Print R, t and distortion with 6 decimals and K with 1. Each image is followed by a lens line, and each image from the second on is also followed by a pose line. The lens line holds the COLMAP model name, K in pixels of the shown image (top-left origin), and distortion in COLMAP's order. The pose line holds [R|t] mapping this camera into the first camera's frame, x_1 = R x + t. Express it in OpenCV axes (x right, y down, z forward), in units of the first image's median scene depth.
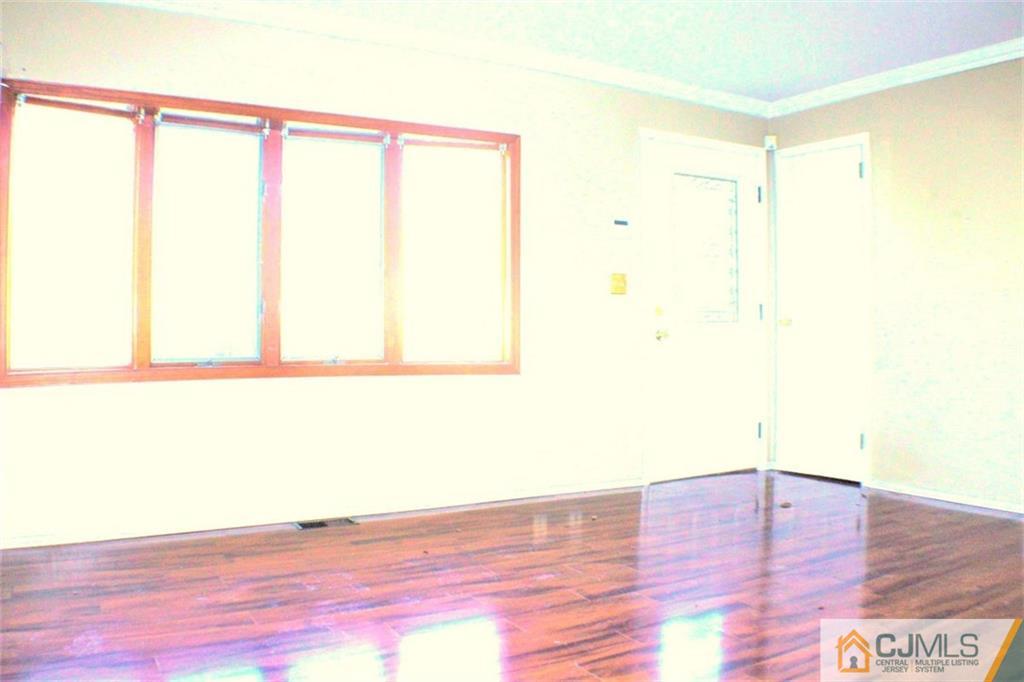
lens RADIAL K [[836.2, 0, 507.3], [0, 836.2, 338.6], [0, 0, 1]] dist [-0.197720, 0.066304]
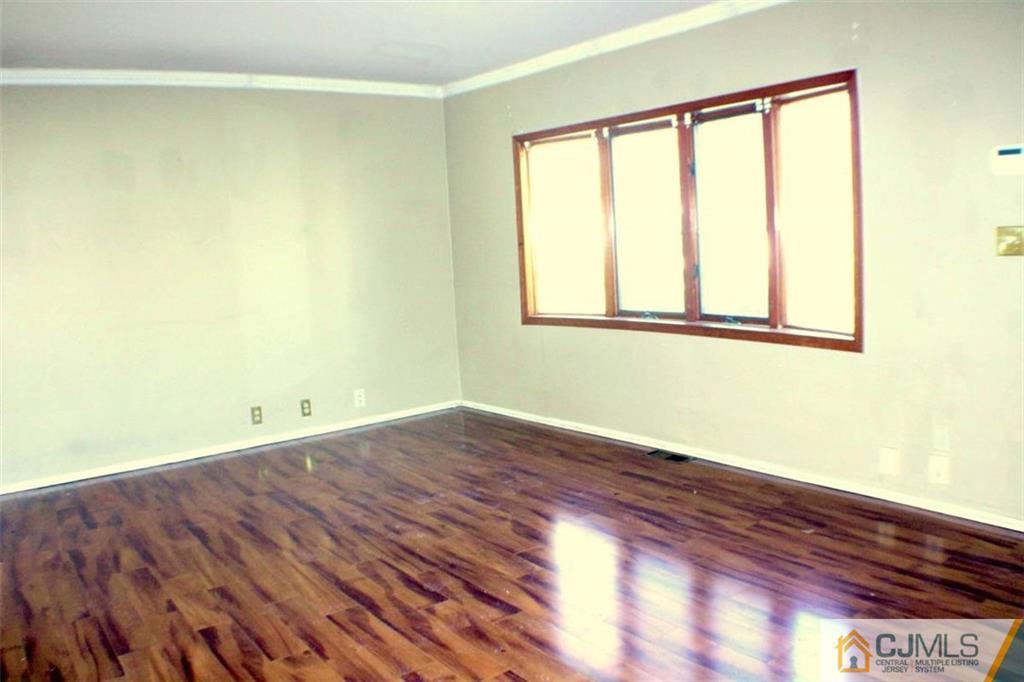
lens RADIAL K [[813.0, 0, 512.0], [0, 813.0, 341.0], [0, 0, 1]] dist [-0.198857, 0.062455]
pose [[0.113896, 0.115897, -0.986709, 0.995536], [0.040654, 0.991797, 0.121187, -0.106073], [0.992661, -0.053917, 0.108250, 0.725011]]
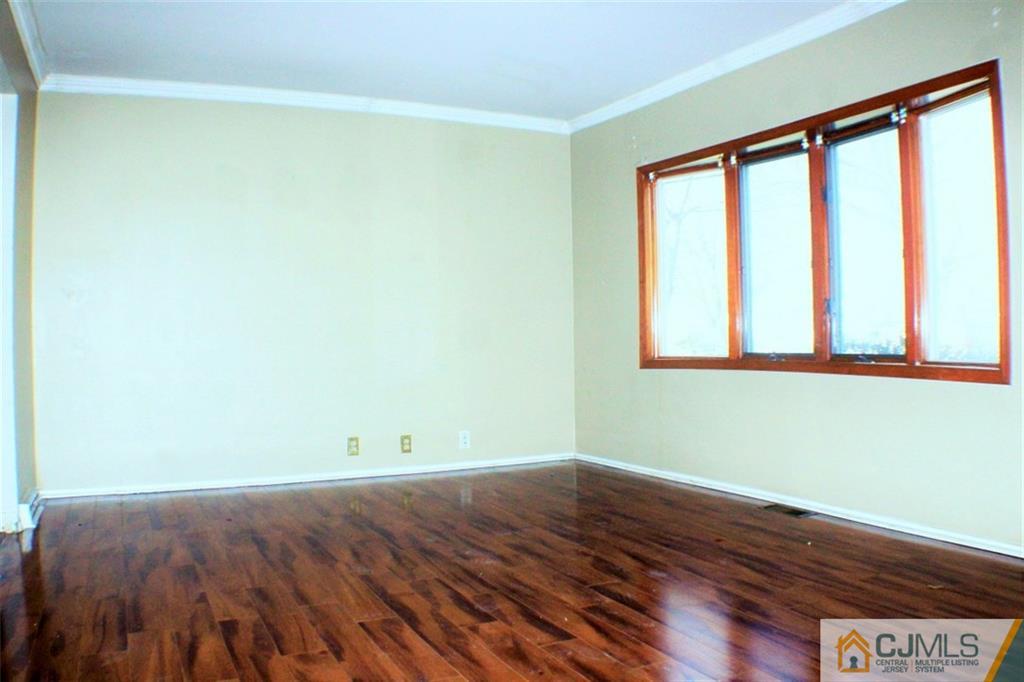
lens RADIAL K [[836.2, 0, 507.3], [0, 836.2, 338.6], [0, 0, 1]] dist [-0.197720, 0.066304]
pose [[-0.084067, 0.001058, -0.996460, 0.944013], [0.000905, 0.999999, 0.000985, 0.001887], [0.996460, -0.000819, -0.084068, 0.807759]]
